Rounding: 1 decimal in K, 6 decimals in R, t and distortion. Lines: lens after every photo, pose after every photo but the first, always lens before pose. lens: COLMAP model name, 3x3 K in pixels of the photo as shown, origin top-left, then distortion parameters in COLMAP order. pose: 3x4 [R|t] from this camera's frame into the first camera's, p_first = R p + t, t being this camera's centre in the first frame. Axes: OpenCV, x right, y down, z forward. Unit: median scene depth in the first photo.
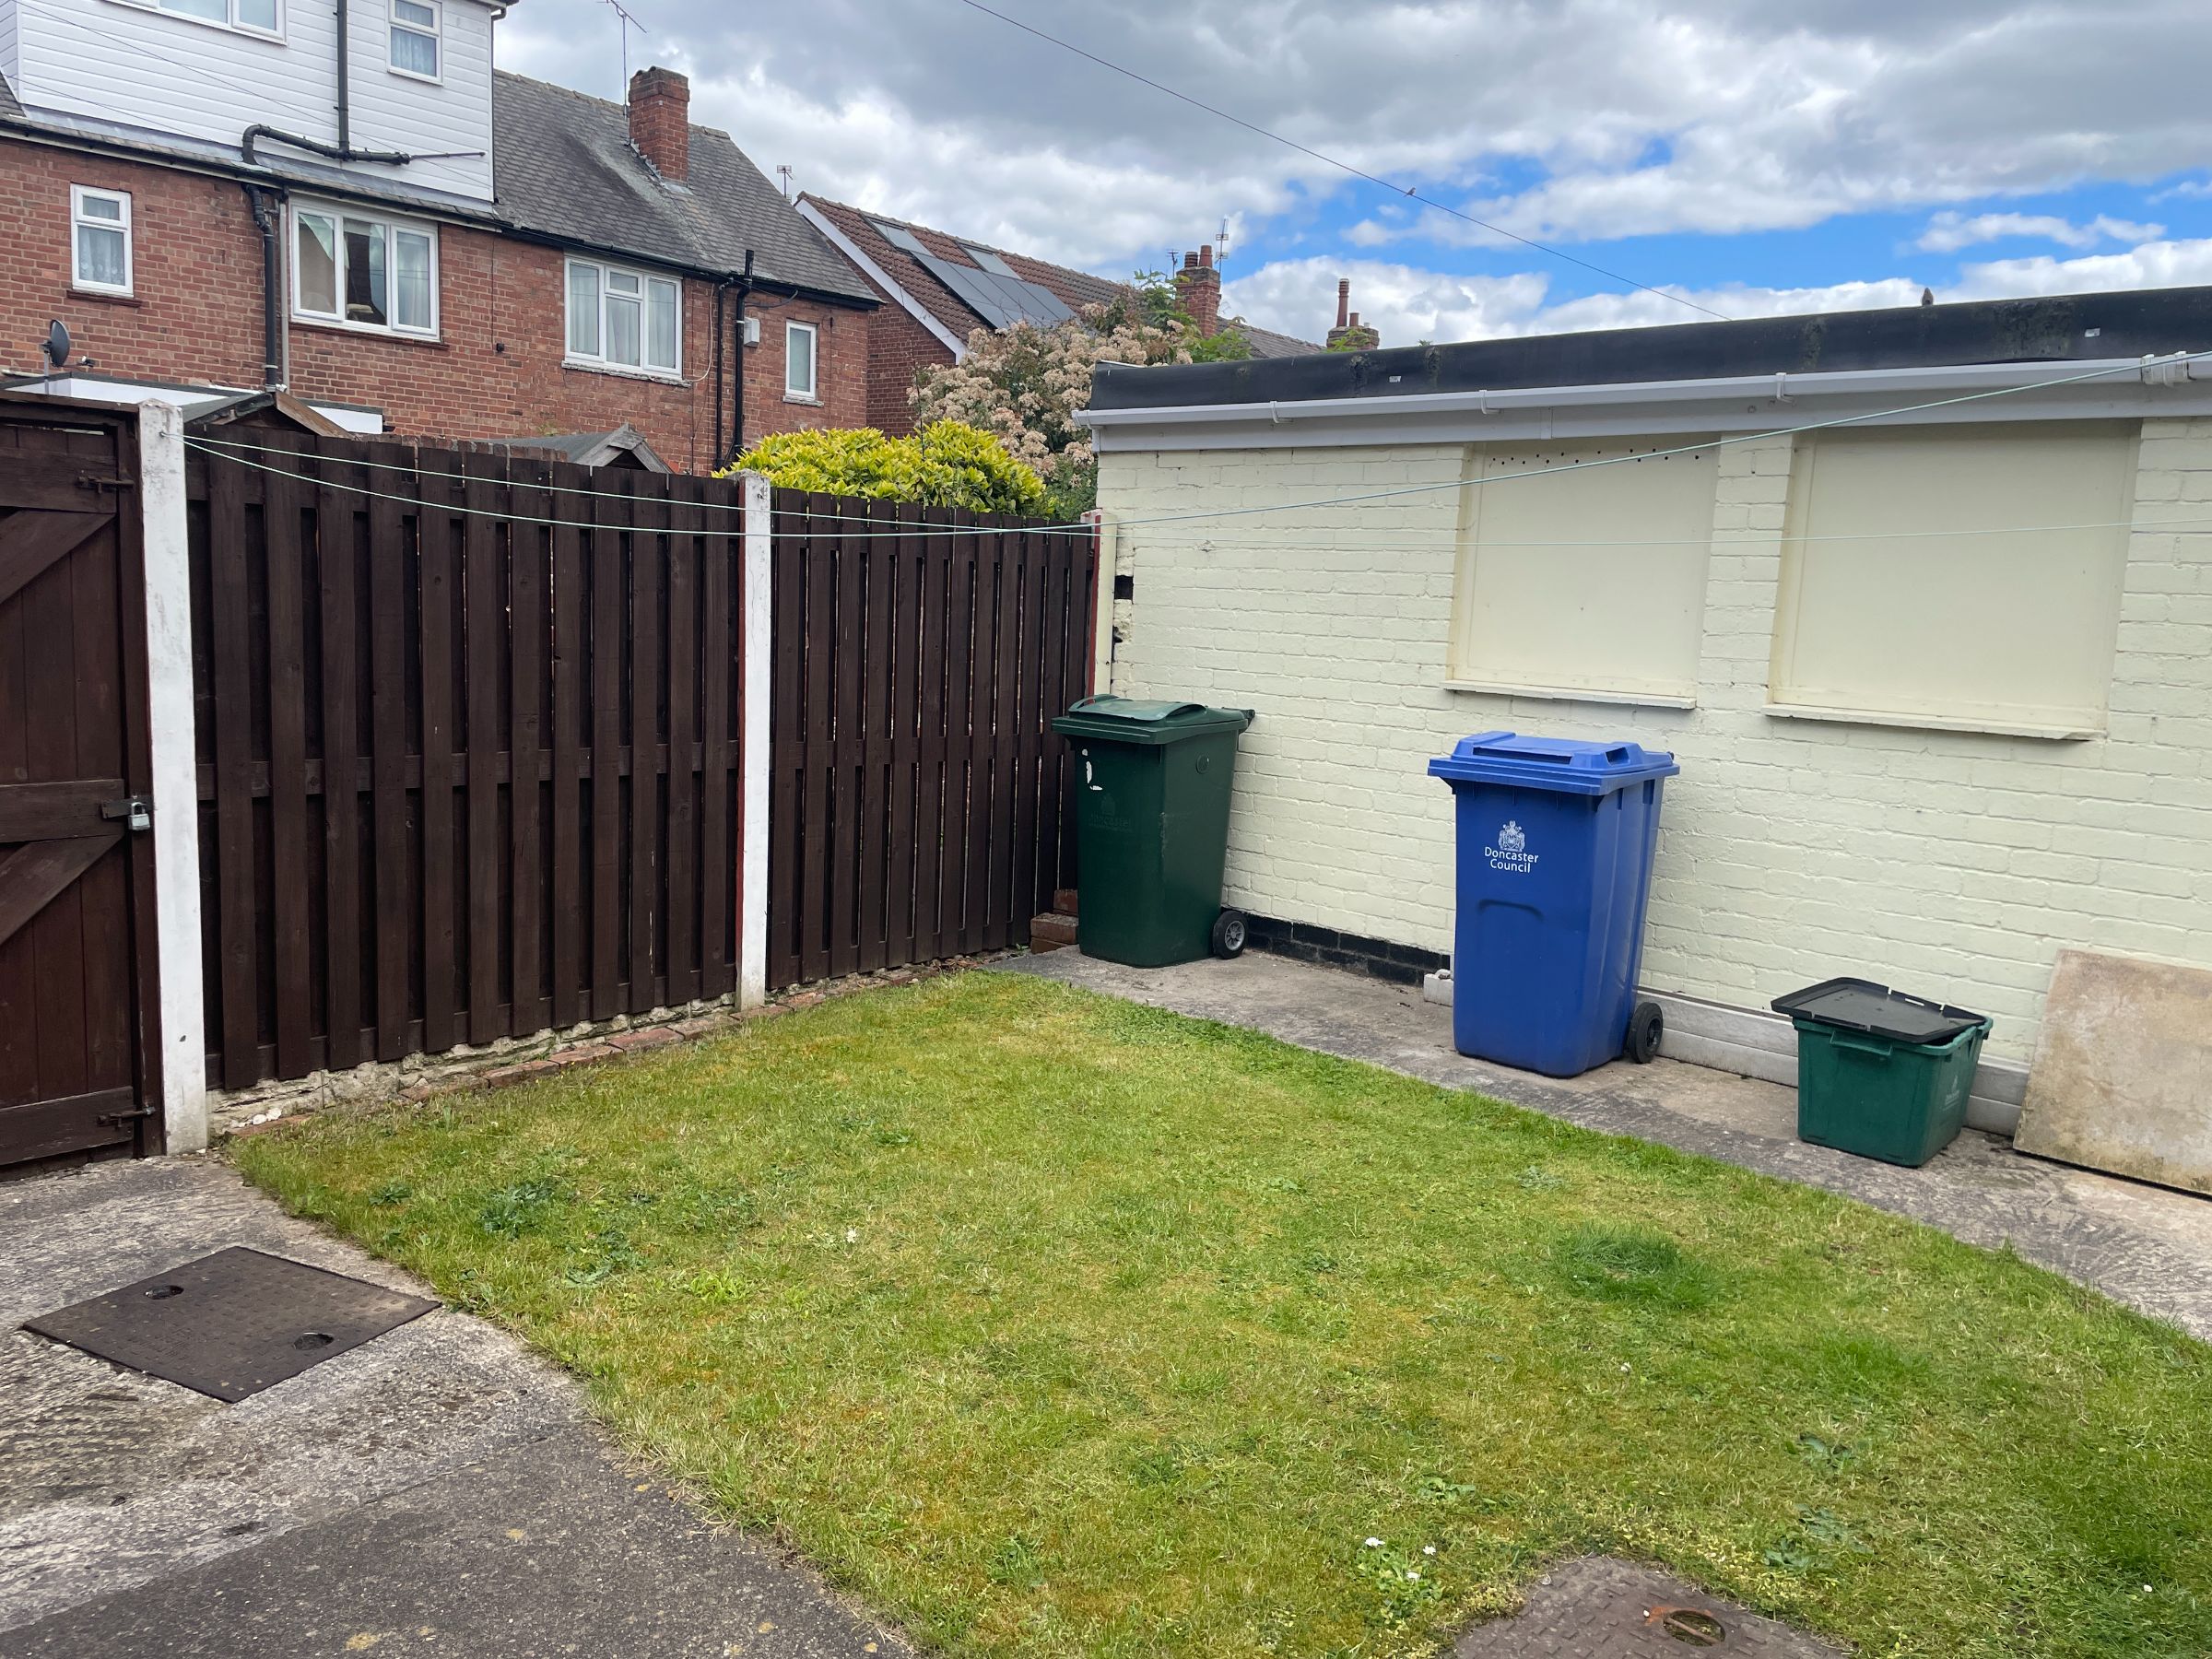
lens RADIAL K [[1664.9, 0, 1107.1], [0, 1664.9, 805.3], [0, 0, 1]] dist [0.040119, -0.037113]
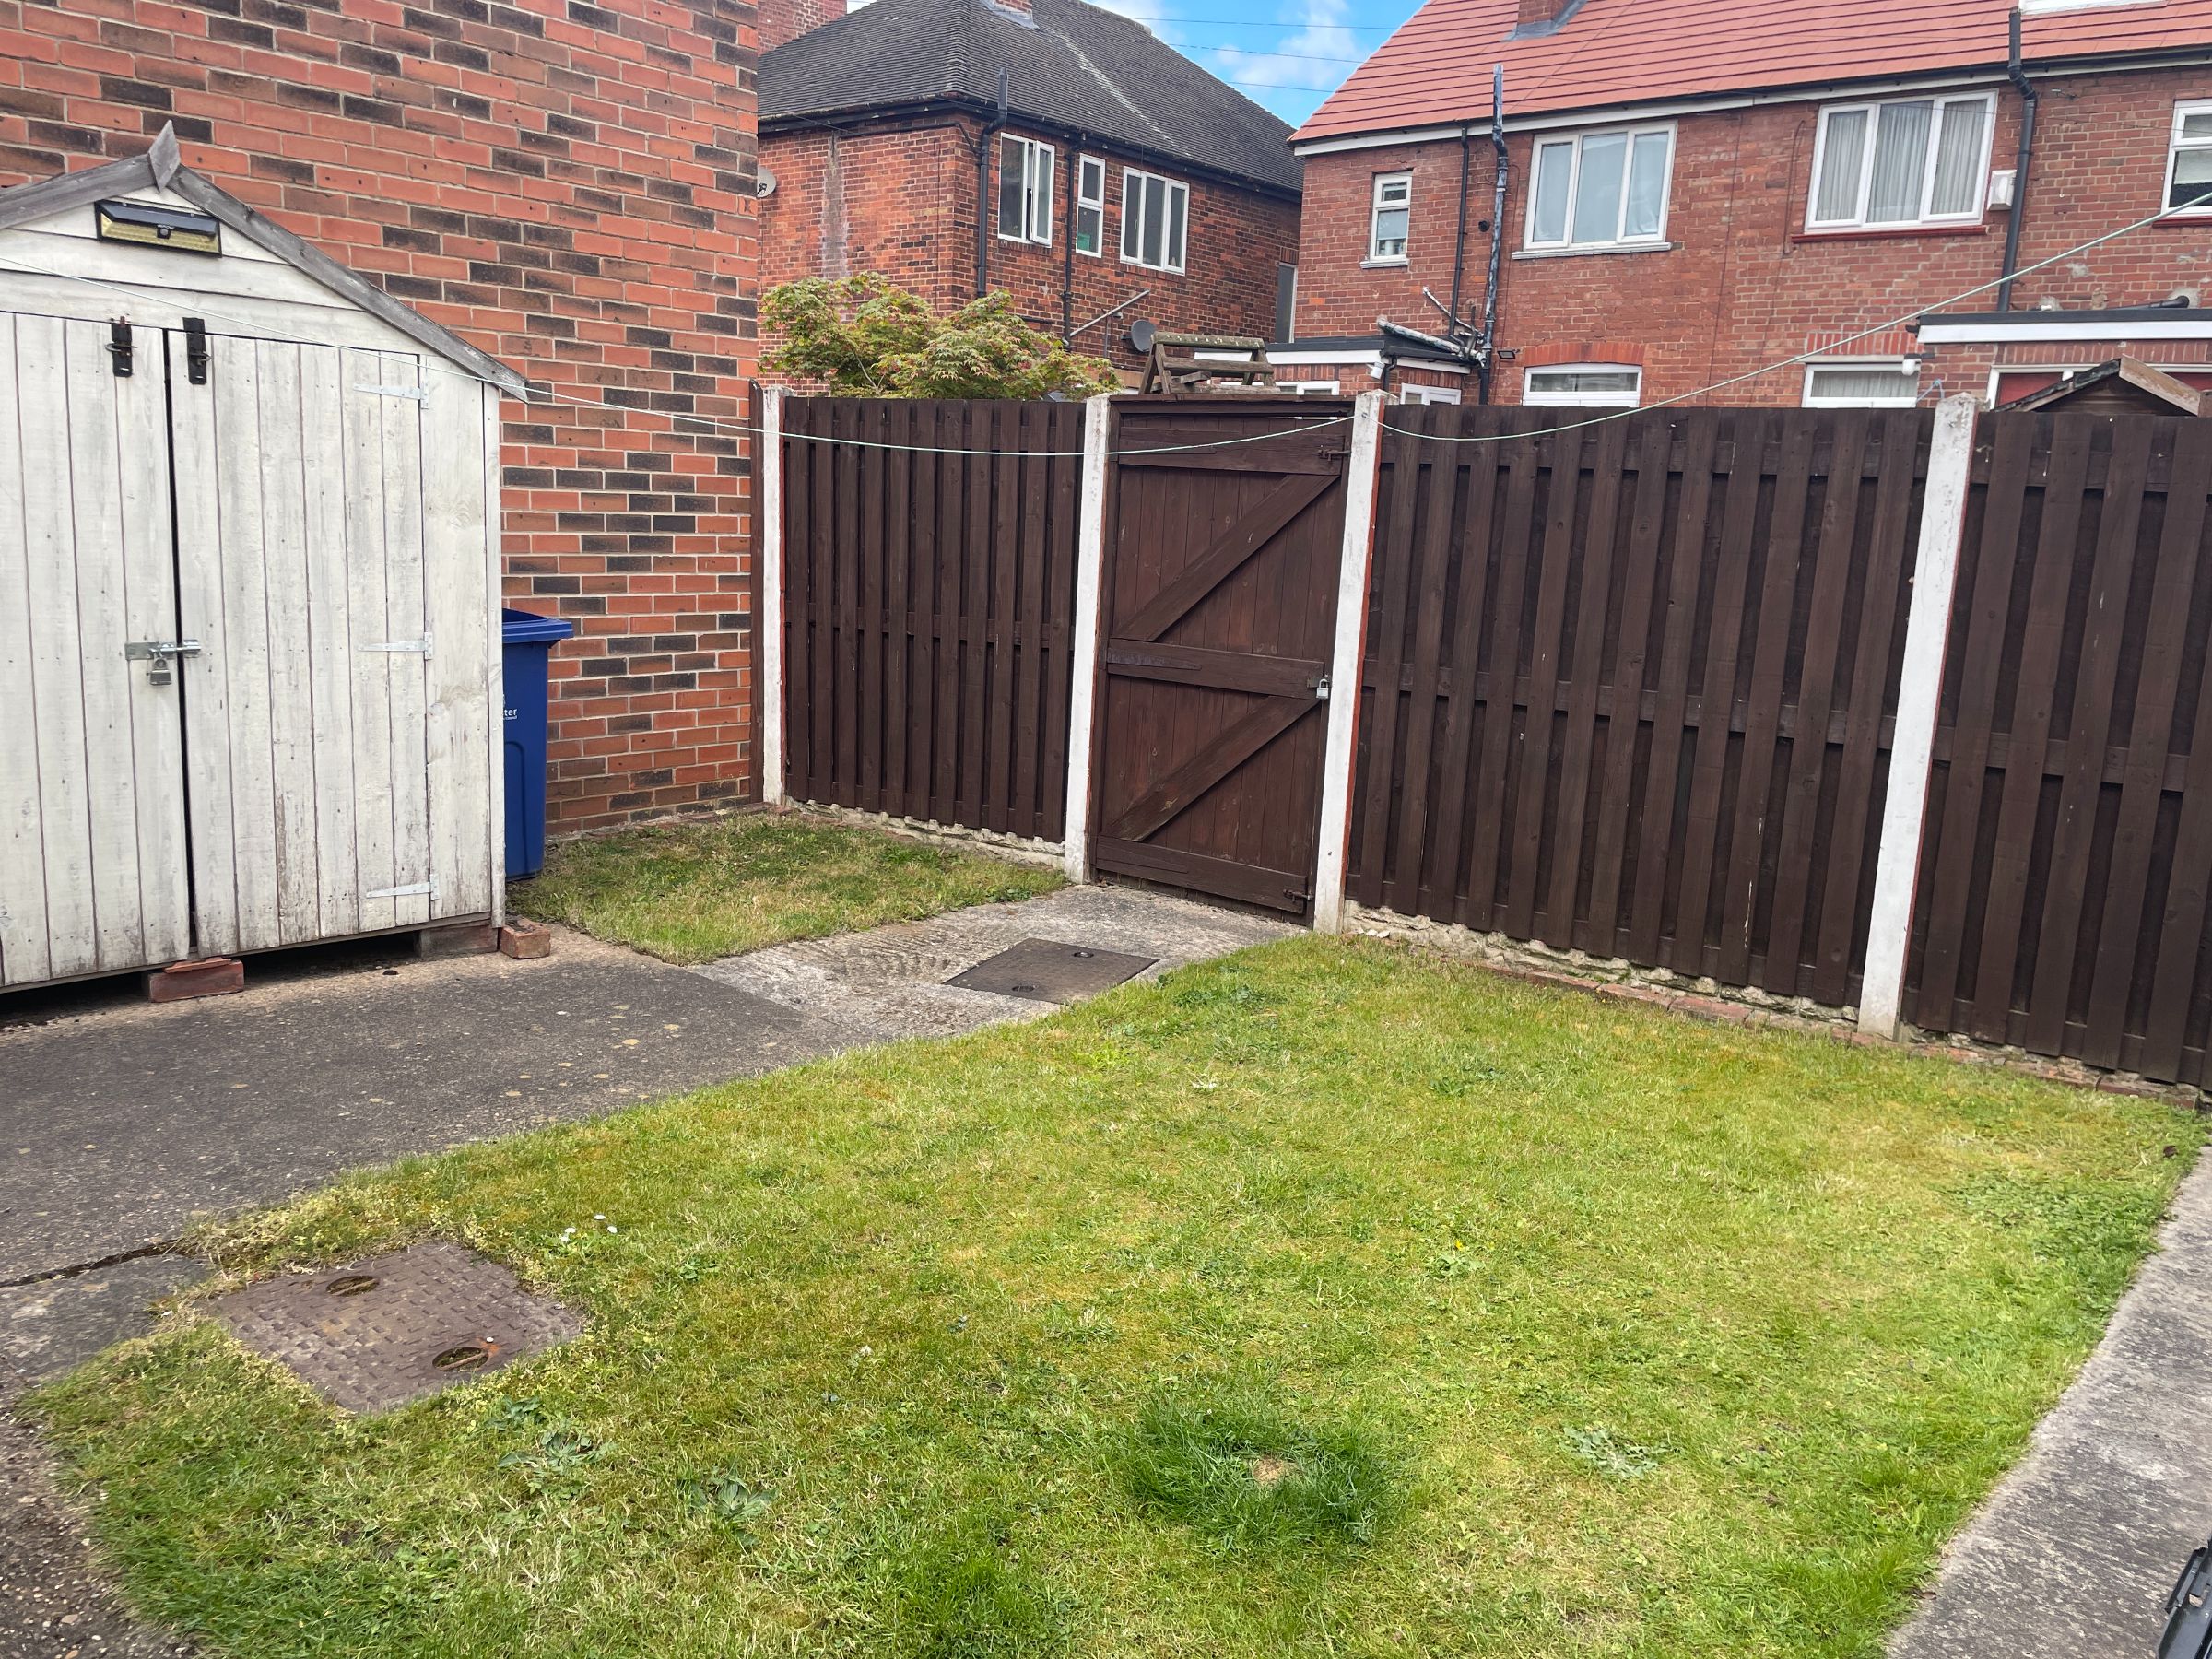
lens RADIAL K [[1664.9, 0, 1116.6], [0, 1664.9, 822.1], [0, 0, 1]] dist [0.040119, -0.037113]
pose [[0.057221, 0.160121, -0.985438, 0.730801], [-0.170264, 0.974160, 0.148402, -0.056301], [0.983736, 0.159293, 0.083005, 0.650181]]
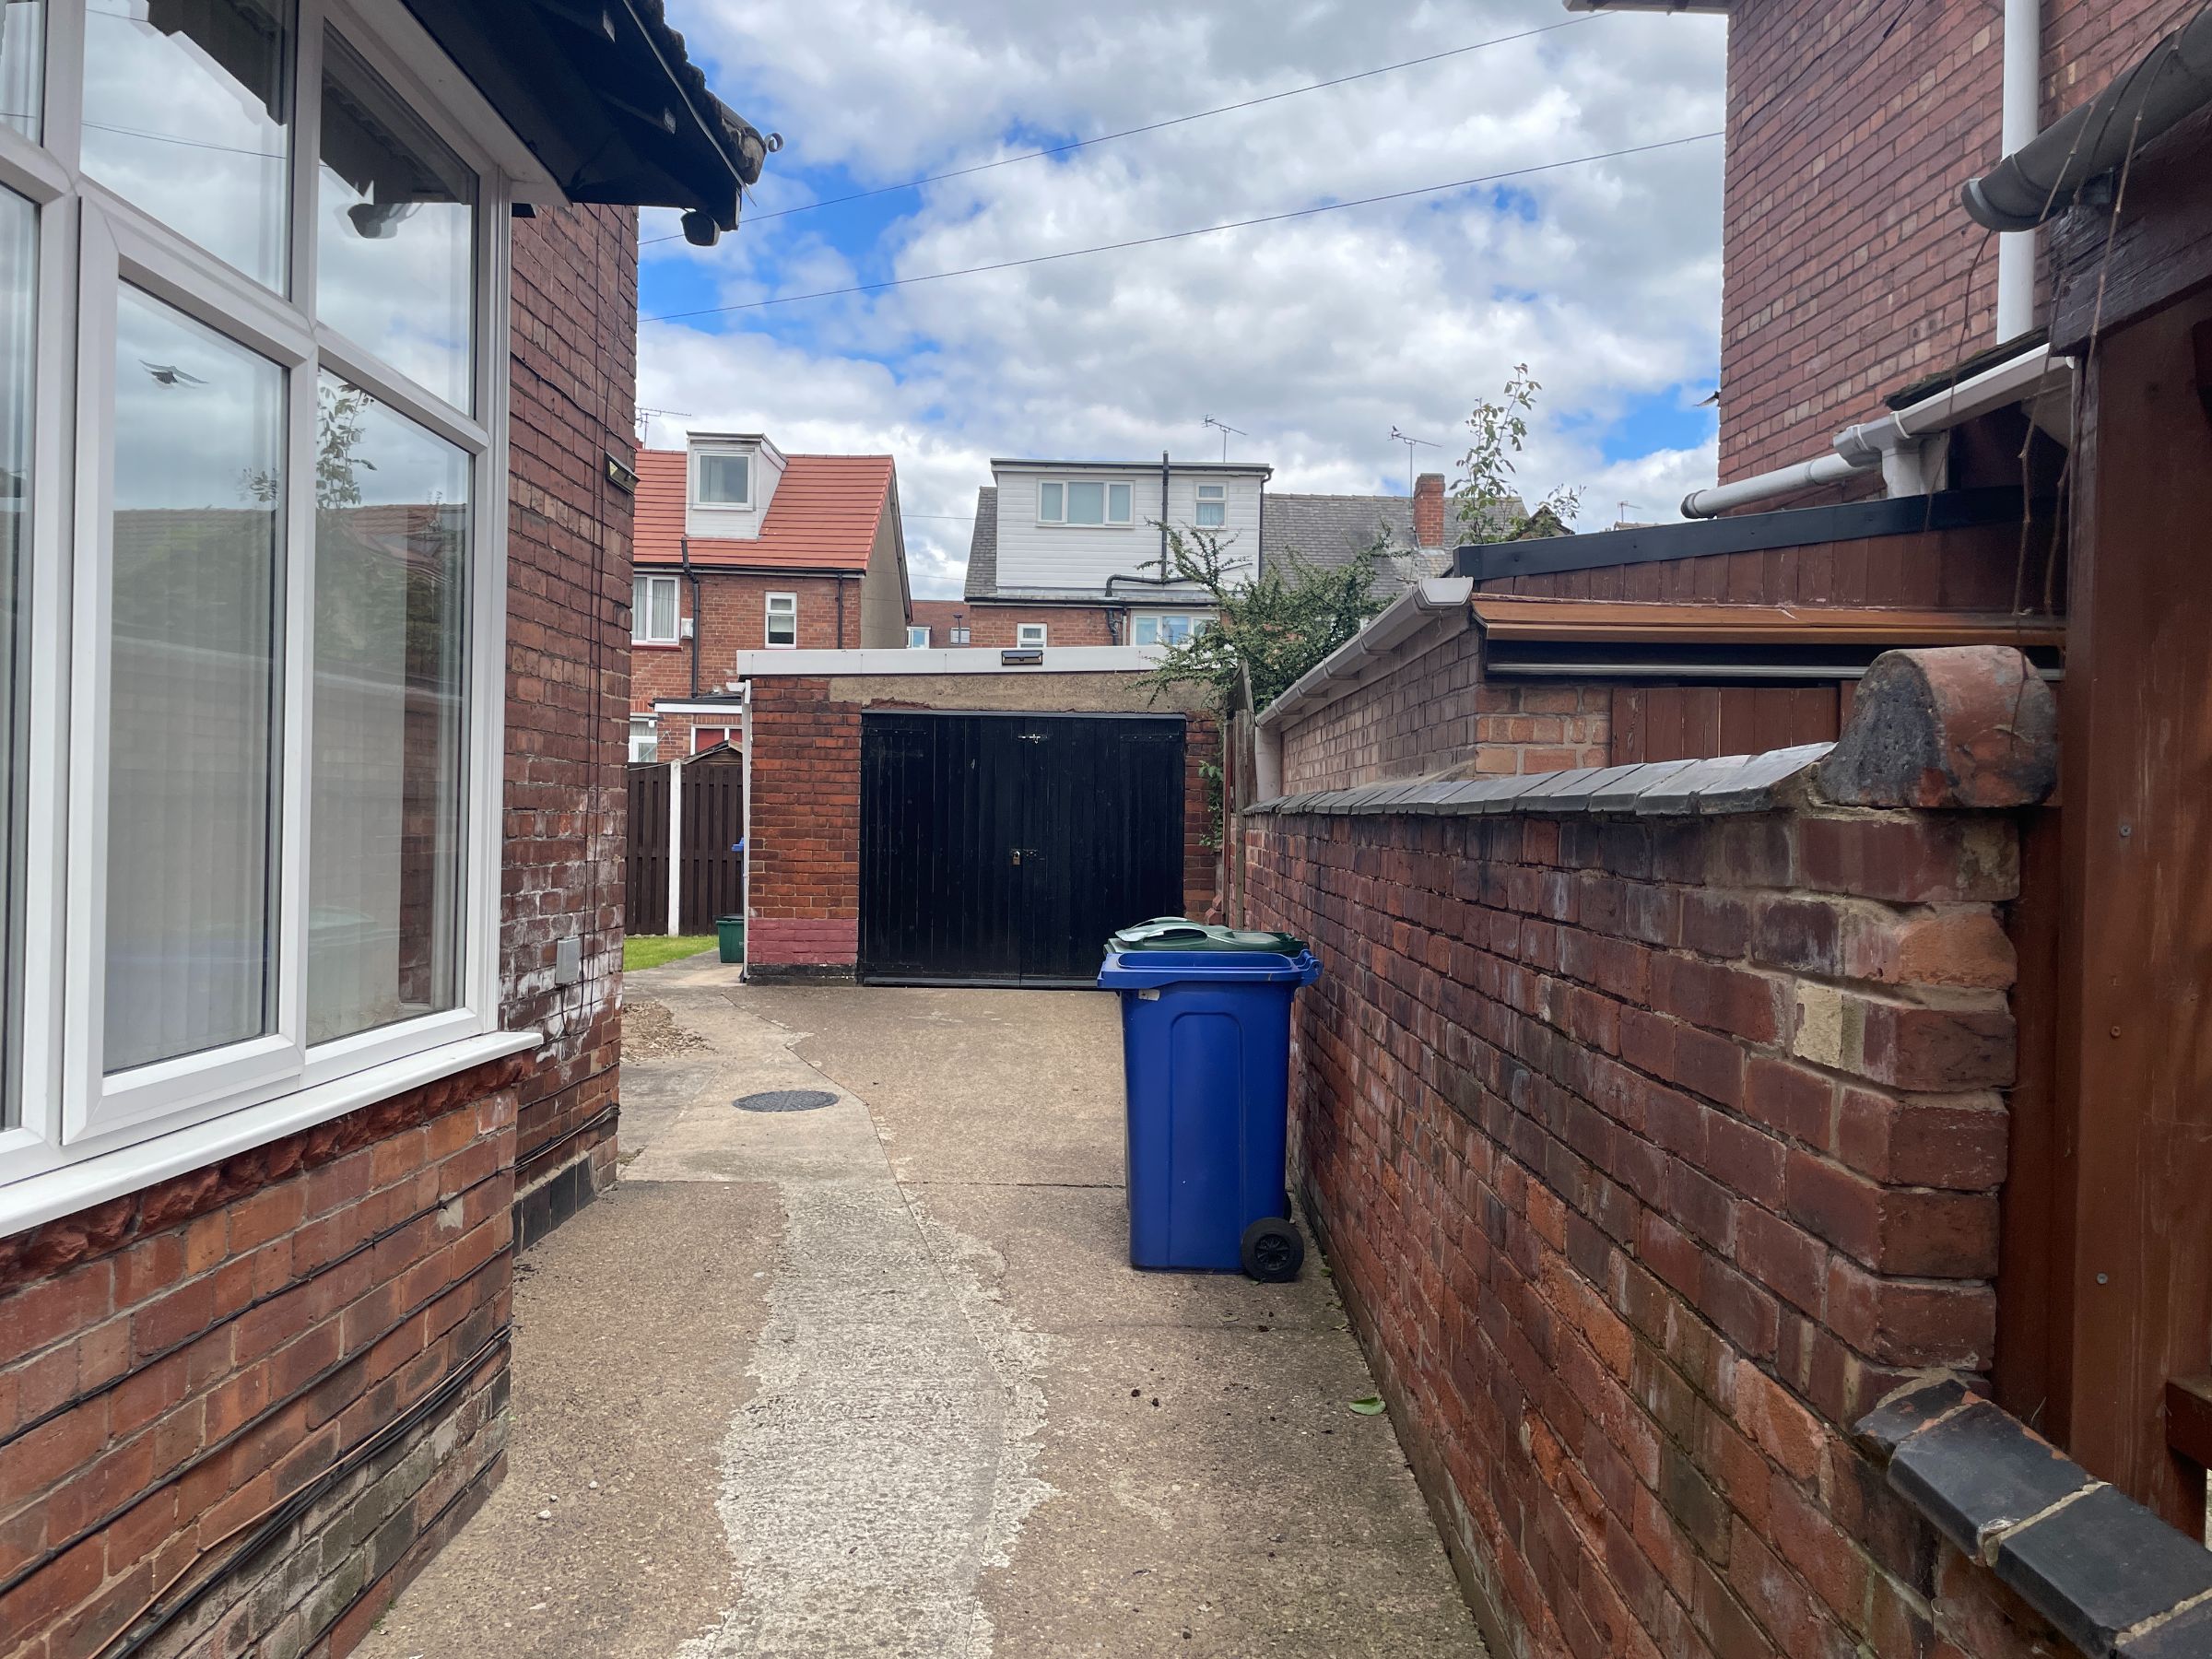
lens RADIAL K [[1664.9, 0, 1106.3], [0, 1664.9, 826.6], [0, 0, 1]] dist [0.040119, -0.037113]
pose [[0.687809, -0.023794, -0.725501, 2.983135], [-0.091382, 0.988673, -0.119060, 0.246865], [0.720116, 0.148188, 0.677844, -0.566898]]
